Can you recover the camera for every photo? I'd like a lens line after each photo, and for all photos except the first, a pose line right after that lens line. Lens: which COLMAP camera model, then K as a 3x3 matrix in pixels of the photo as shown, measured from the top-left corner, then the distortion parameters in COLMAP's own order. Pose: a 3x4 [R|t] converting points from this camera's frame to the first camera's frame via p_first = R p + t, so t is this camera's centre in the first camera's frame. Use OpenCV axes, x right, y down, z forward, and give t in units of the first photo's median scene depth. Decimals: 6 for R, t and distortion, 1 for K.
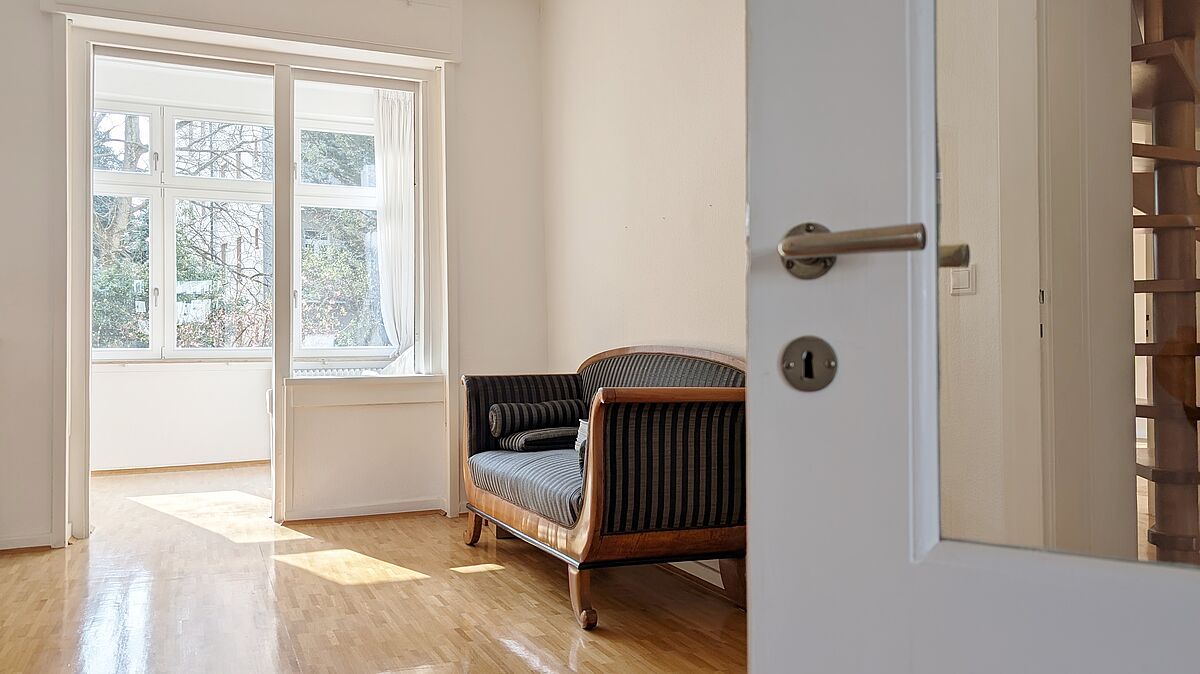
lens RADIAL K [[883.2, 0, 600.0], [0, 883.2, 337.0], [0, 0, 1]] dist [-0.068301, 0.000081]
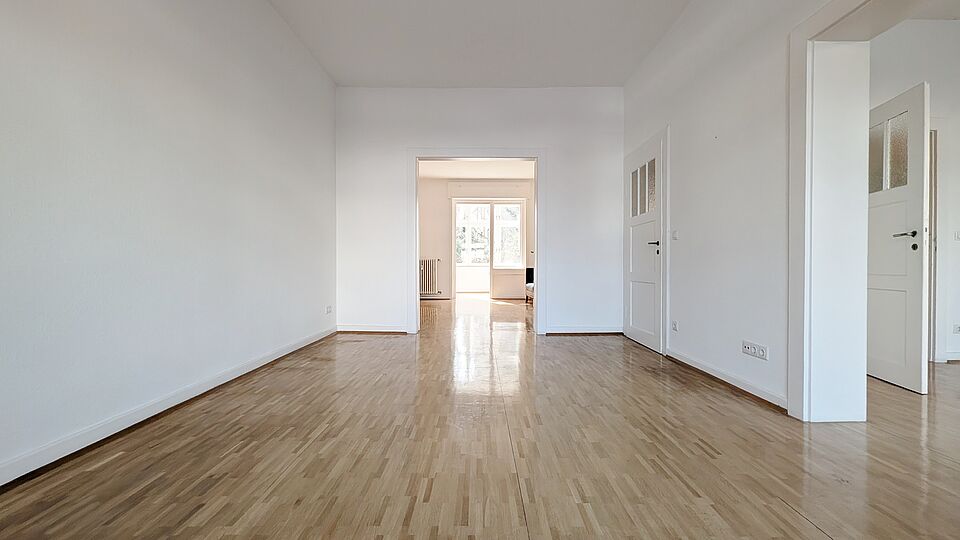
lens RADIAL K [[396.0, 0, 480.0], [0, 396.0, 270.0], [0, 0, 1]] dist [0.000161, 0.000040]
pose [[0.907721, 0.009687, -0.419462, 0.480033], [-0.000650, 0.999765, 0.021682, 0.005076], [0.419573, -0.019408, 0.907514, -0.973563]]
